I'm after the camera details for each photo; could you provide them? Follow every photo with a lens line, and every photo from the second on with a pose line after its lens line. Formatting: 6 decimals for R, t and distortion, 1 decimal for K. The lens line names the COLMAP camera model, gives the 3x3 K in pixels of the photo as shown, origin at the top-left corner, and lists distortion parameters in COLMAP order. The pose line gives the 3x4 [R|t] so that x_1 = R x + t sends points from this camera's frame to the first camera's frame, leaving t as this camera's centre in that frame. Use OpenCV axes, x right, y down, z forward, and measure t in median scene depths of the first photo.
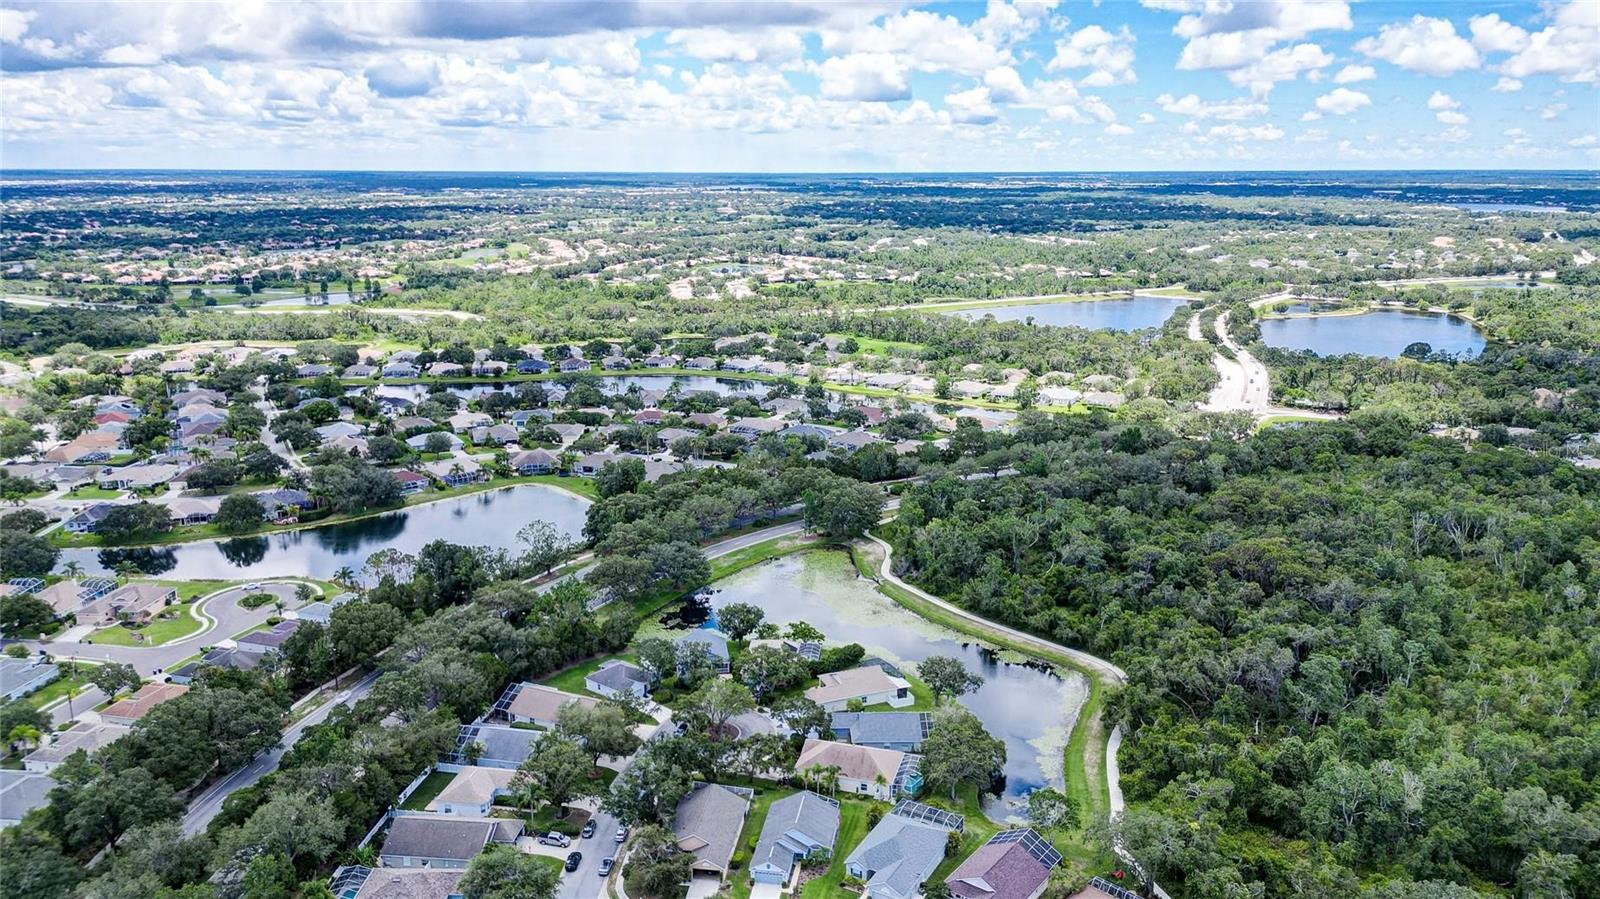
lens RADIAL K [[1210.9, 0, 800.0], [0, 1210.9, 449.5], [0, 0, 1]] dist [0.085810, -0.098662]
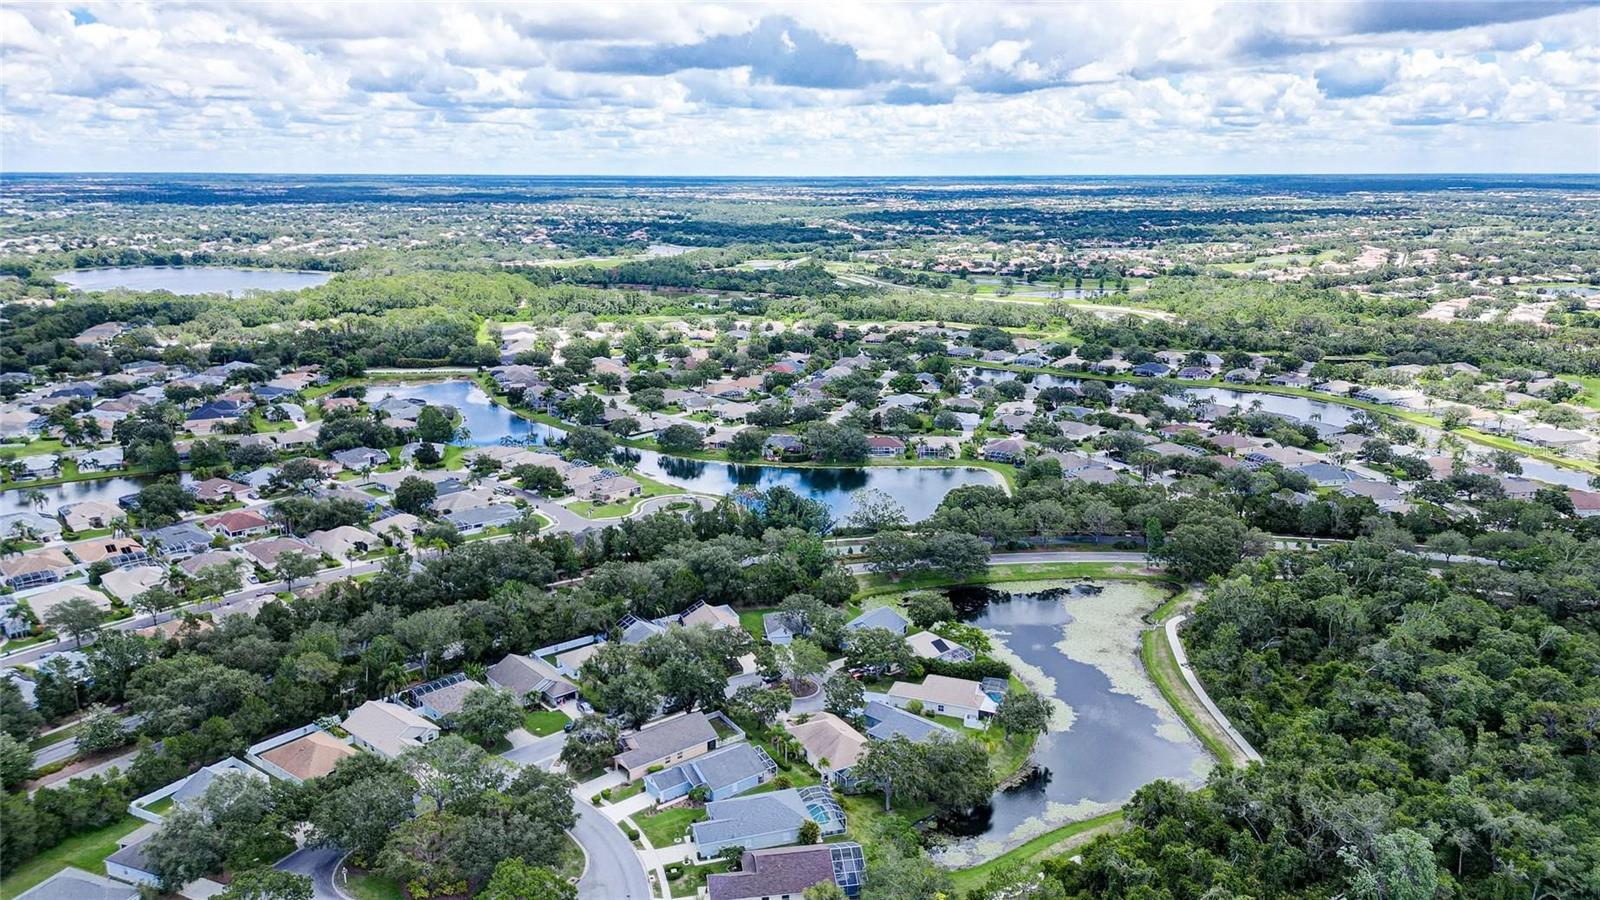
lens RADIAL K [[1210.9, 0, 800.0], [0, 1210.9, 450.0], [0, 0, 1]] dist [0.085810, -0.098662]
pose [[0.699466, 0.160209, -0.696477, 0.099387], [-0.161837, 0.984741, 0.063986, -0.007276], [0.696100, 0.067959, 0.714721, 0.031266]]
